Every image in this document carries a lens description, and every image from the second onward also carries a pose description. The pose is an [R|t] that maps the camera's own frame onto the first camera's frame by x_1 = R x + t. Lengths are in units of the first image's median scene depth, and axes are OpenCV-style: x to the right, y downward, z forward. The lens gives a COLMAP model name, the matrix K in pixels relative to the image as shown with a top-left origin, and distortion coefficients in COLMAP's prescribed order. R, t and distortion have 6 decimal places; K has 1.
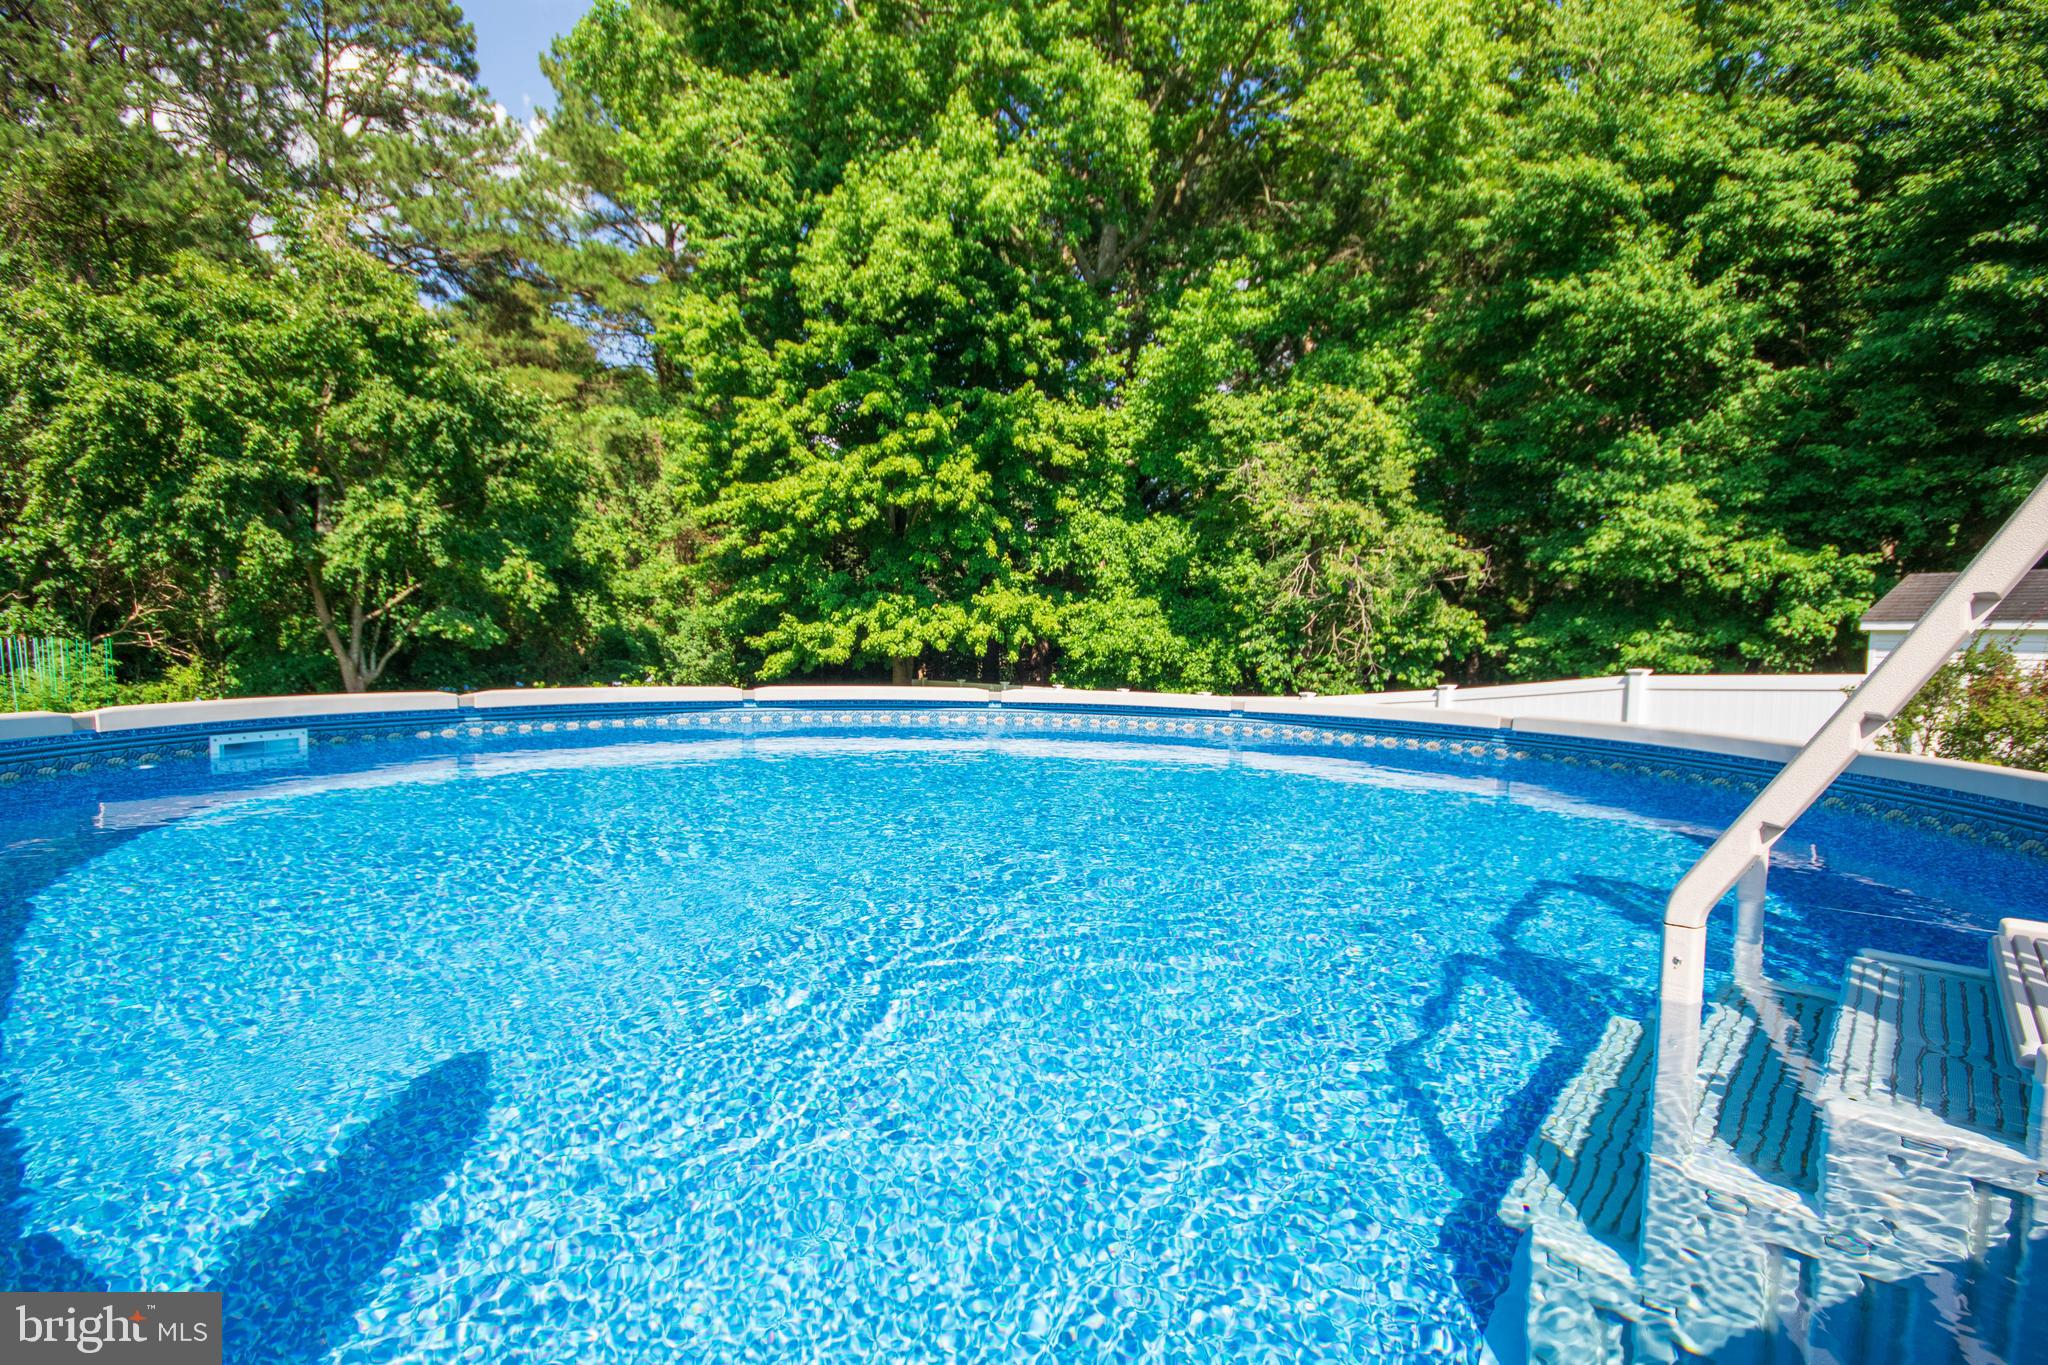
lens RADIAL K [[942.8, 0, 1029.2], [0, 942.8, 708.2], [0, 0, 1]] dist [0.012145, -0.013455]
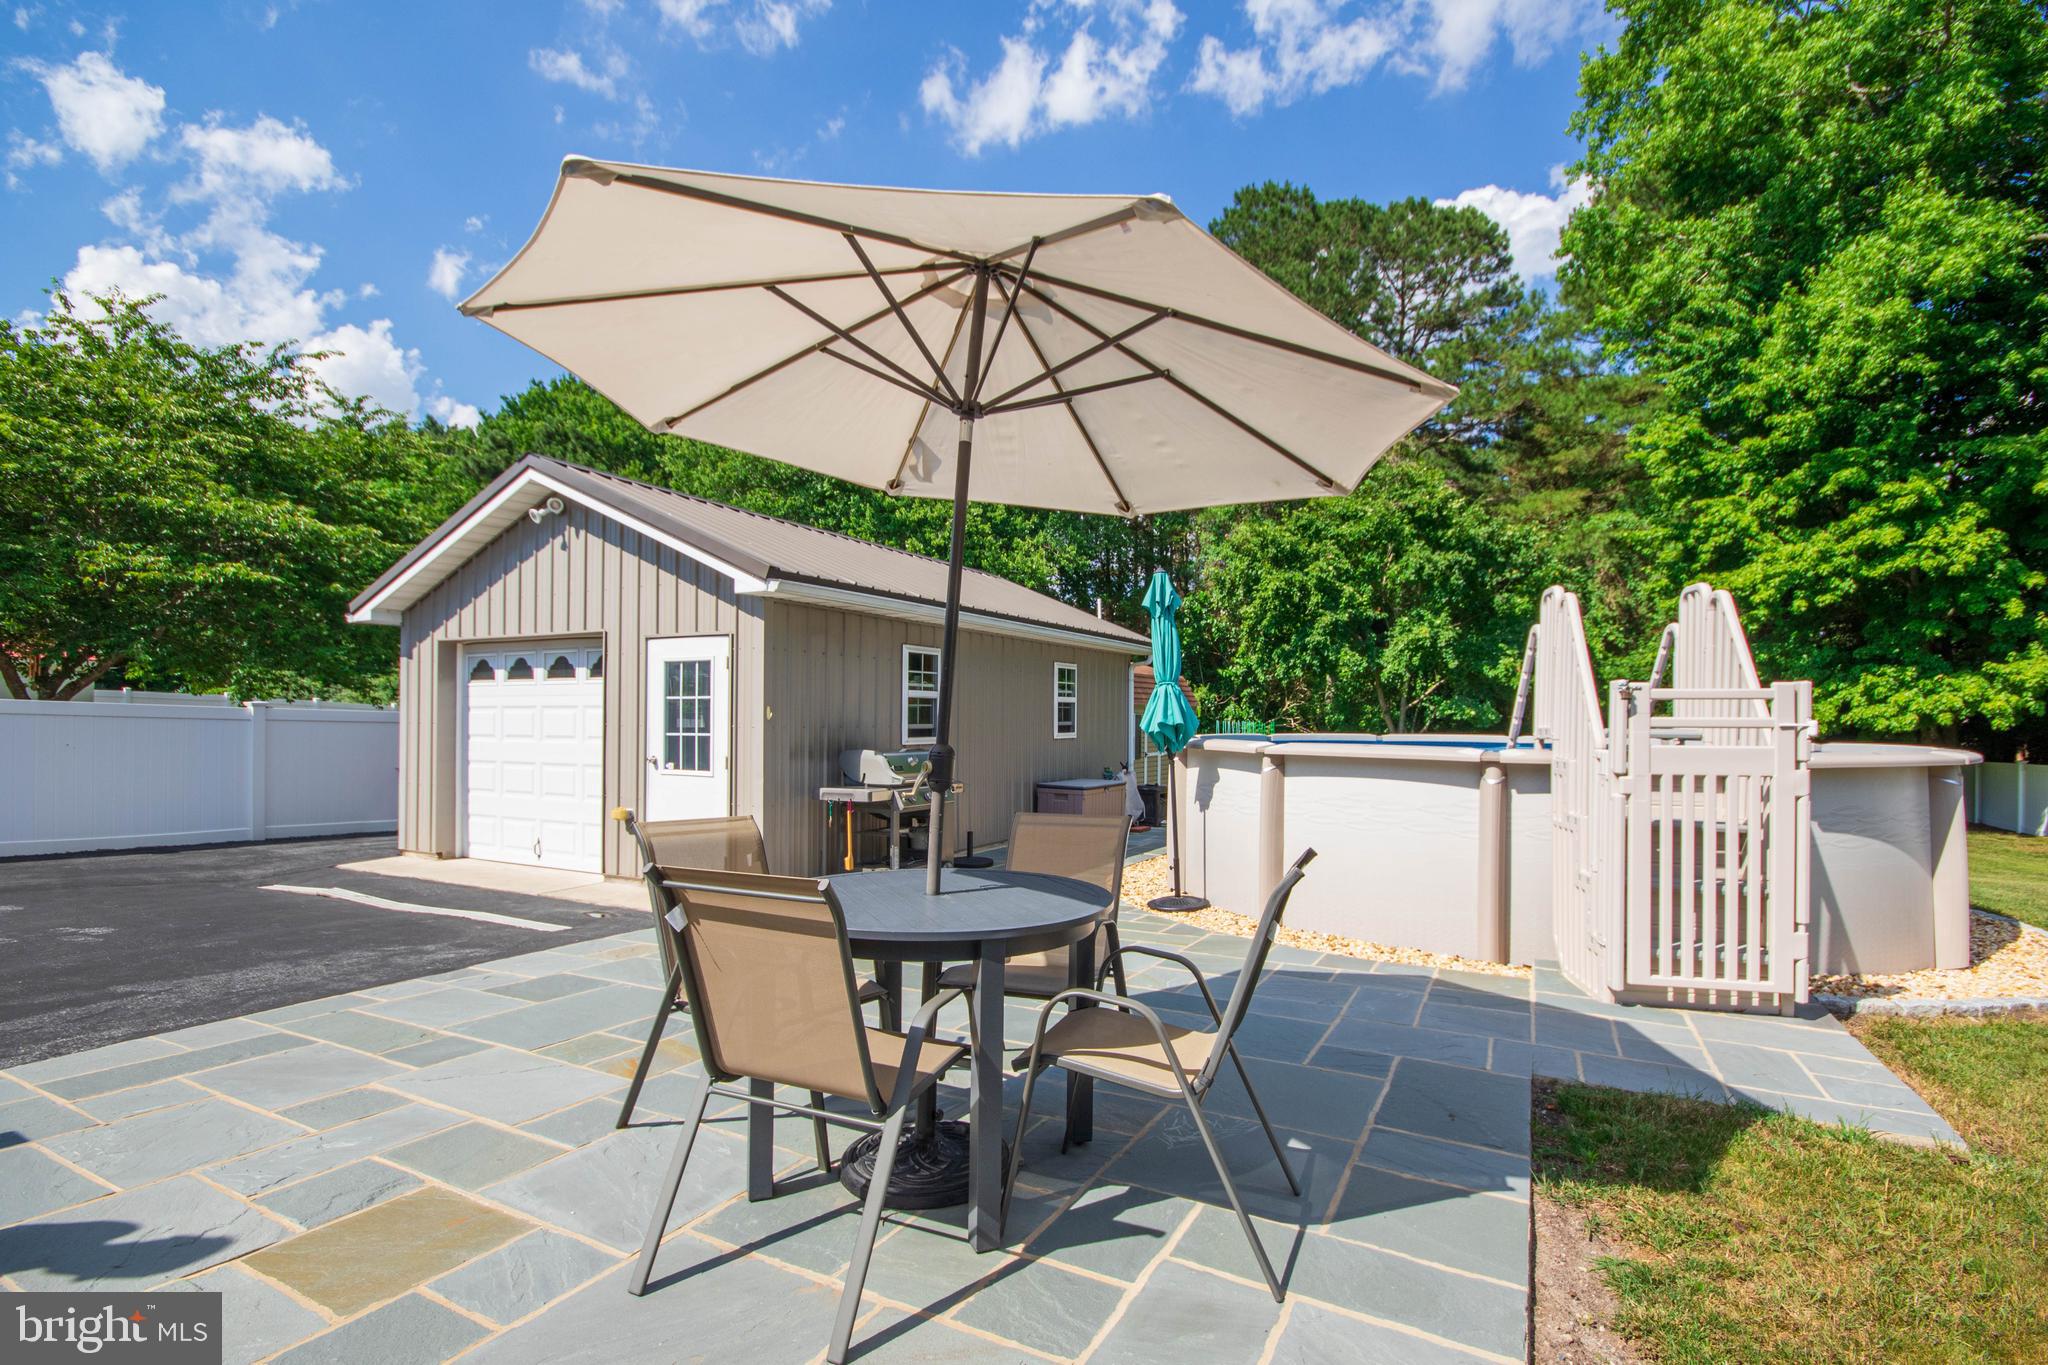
lens RADIAL K [[945.1, 0, 1033.1], [0, 945.1, 705.4], [0, 0, 1]] dist [0.001351, -0.005614]
pose [[0.523382, -0.026862, -0.851675, 0.235484], [-0.051262, 0.996700, -0.062938, 0.024668], [0.850555, 0.076599, 0.520278, -0.243600]]
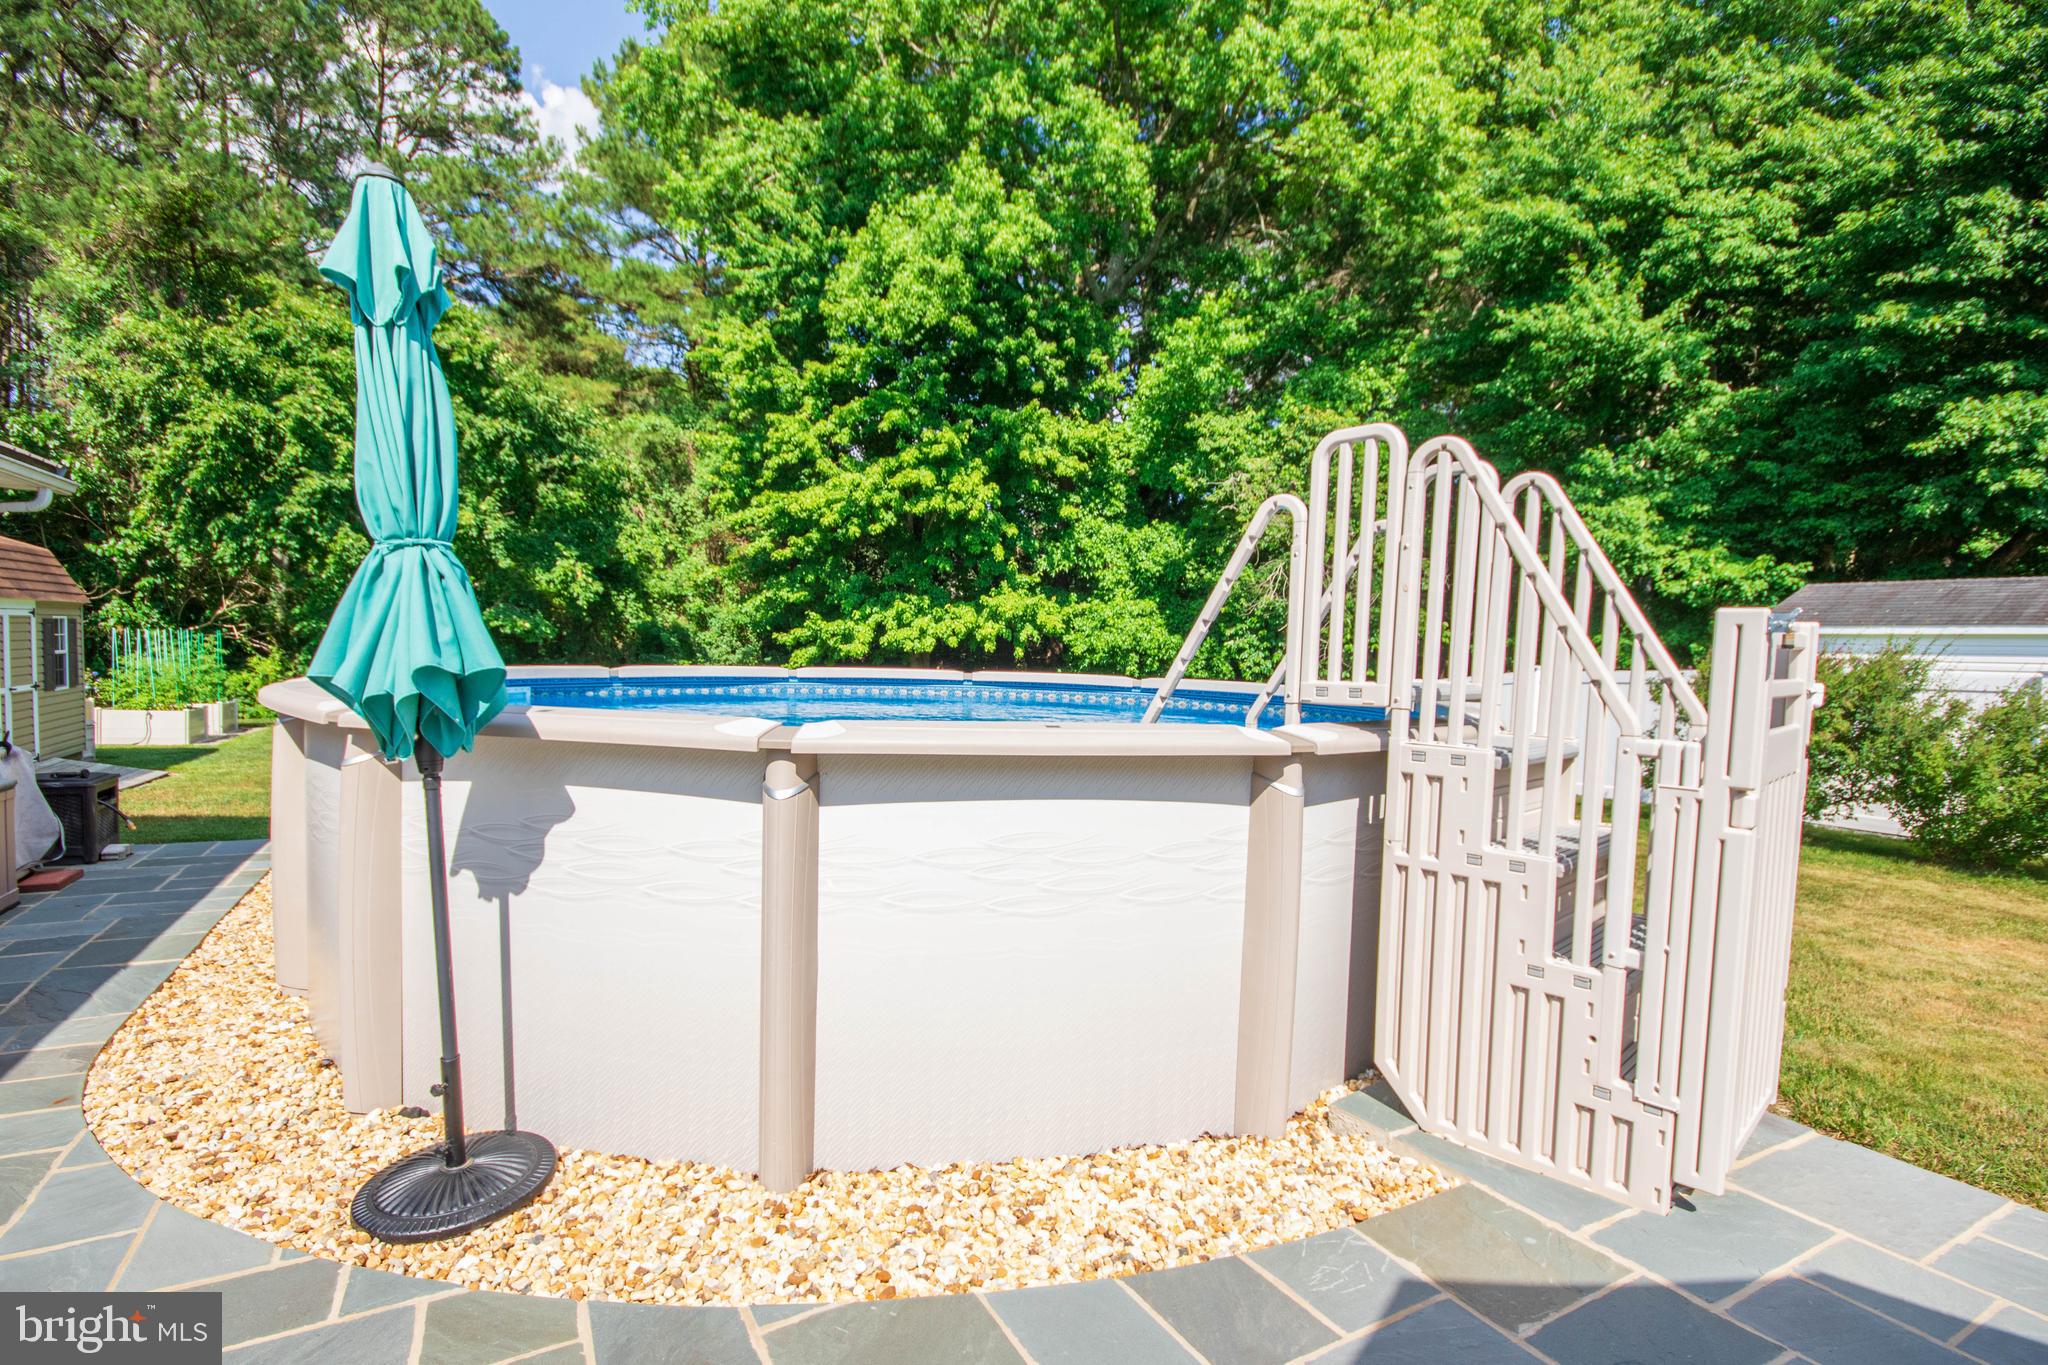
lens RADIAL K [[979.2, 0, 1026.3], [0, 979.2, 705.0], [0, 0, 1]] dist [0.009342, -0.010056]
pose [[0.999482, 0.009022, -0.030907, 0.027946], [-0.009153, 0.999950, -0.004115, 0.010254], [0.030869, 0.004396, 0.999514, -0.128507]]
